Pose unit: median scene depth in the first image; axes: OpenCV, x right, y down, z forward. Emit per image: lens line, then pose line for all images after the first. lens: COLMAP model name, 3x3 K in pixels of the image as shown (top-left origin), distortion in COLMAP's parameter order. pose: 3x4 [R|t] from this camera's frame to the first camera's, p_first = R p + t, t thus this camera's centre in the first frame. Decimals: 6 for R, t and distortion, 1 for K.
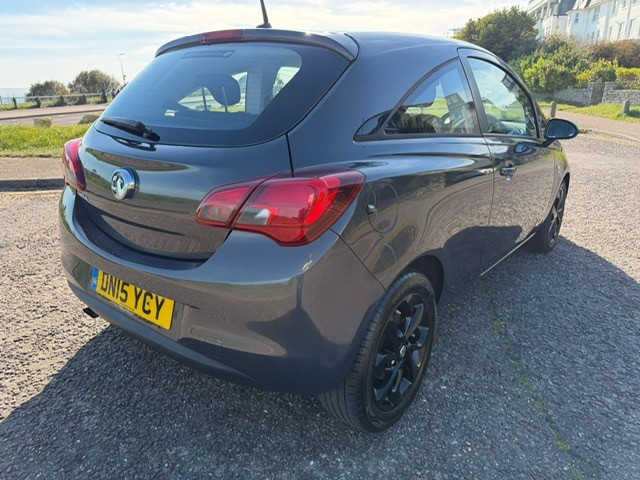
lens RADIAL K [[452.9, 0, 332.0], [0, 452.9, 240.7], [0, 0, 1]] dist [0.004750, -0.000979]
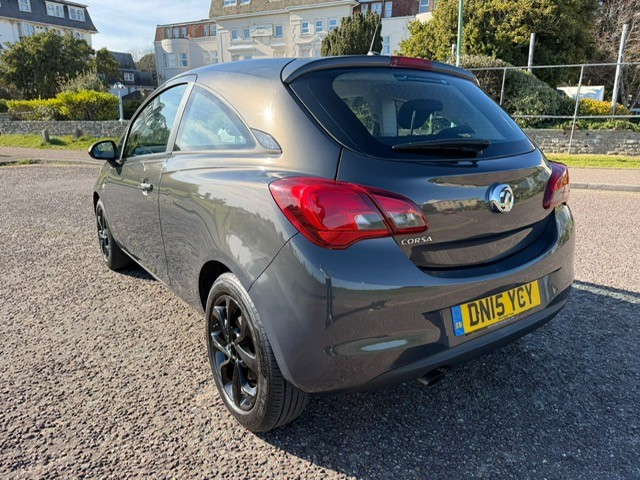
lens RADIAL K [[440.2, 0, 320.0], [0, 440.2, 240.0], [0, 0, 1]] dist [-0.019756, 0.000960]
pose [[0.326059, -0.249277, 0.911892, -1.442784], [0.300384, 0.941937, 0.150083, -0.290162], [-0.896356, 0.224982, 0.382006, 0.954331]]
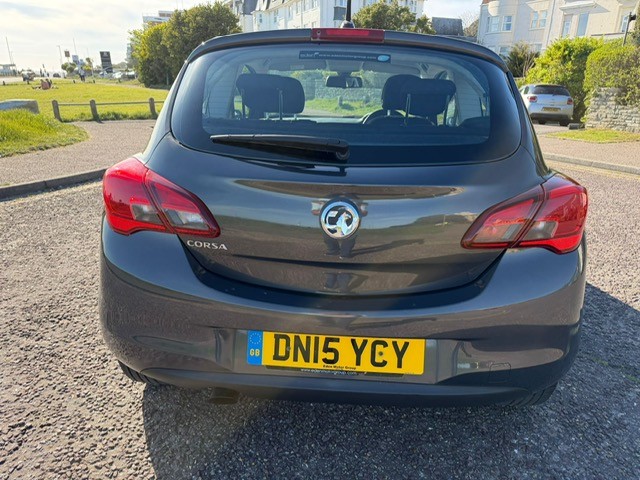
lens RADIAL K [[452.9, 0, 332.0], [0, 452.9, 240.7], [0, 0, 1]] dist [0.004750, -0.000979]
pose [[0.827008, -0.163302, 0.537949, -0.857749], [0.154831, 0.986037, 0.061298, -0.128690], [-0.540448, 0.032597, 0.840746, 0.317068]]
